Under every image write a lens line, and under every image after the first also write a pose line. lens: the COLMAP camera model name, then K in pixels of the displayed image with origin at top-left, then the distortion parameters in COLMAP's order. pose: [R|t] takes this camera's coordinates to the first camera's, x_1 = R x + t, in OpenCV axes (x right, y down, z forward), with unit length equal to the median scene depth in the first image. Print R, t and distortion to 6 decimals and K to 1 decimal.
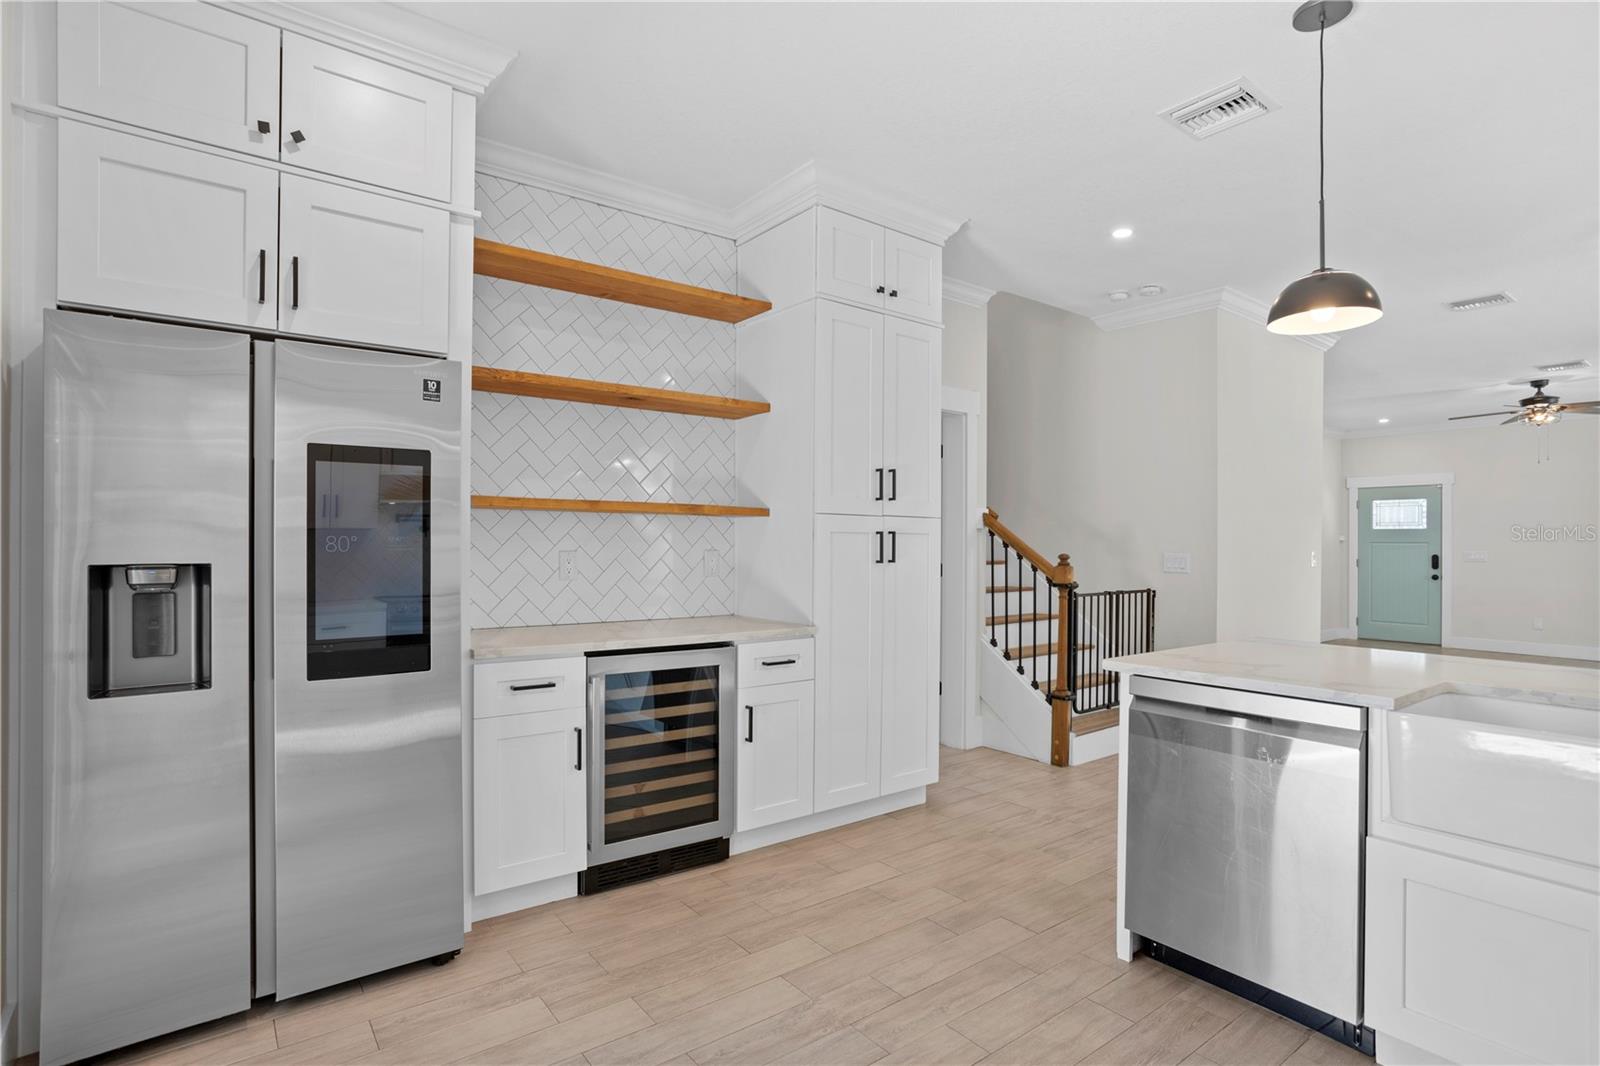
lens RADIAL K [[815.0, 0, 767.7], [0, 815.0, 543.6], [0, 0, 1]] dist [-0.026715, 0.021573]
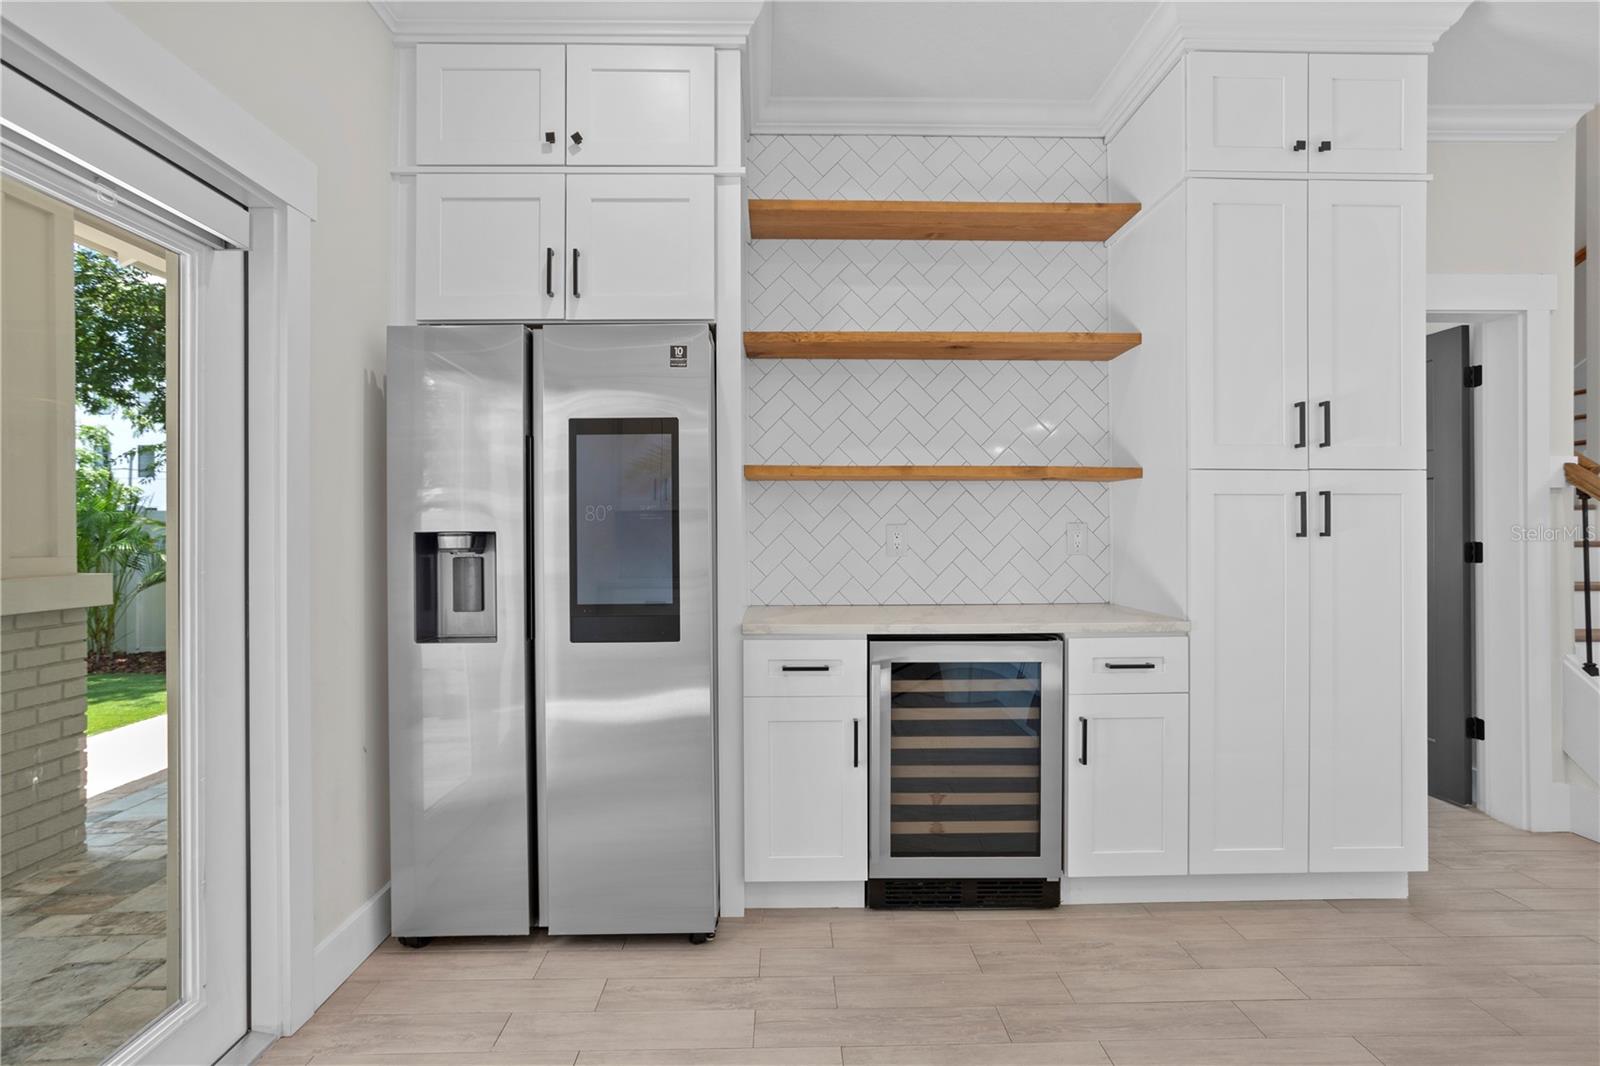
lens RADIAL K [[815.0, 0, 785.2], [0, 815.0, 527.8], [0, 0, 1]] dist [-0.026715, 0.021573]
pose [[0.819155, -0.008441, -0.573510, 0.204258], [0.006484, 0.999964, -0.005458, 0.019982], [0.573535, 0.000752, 0.819180, 0.210736]]
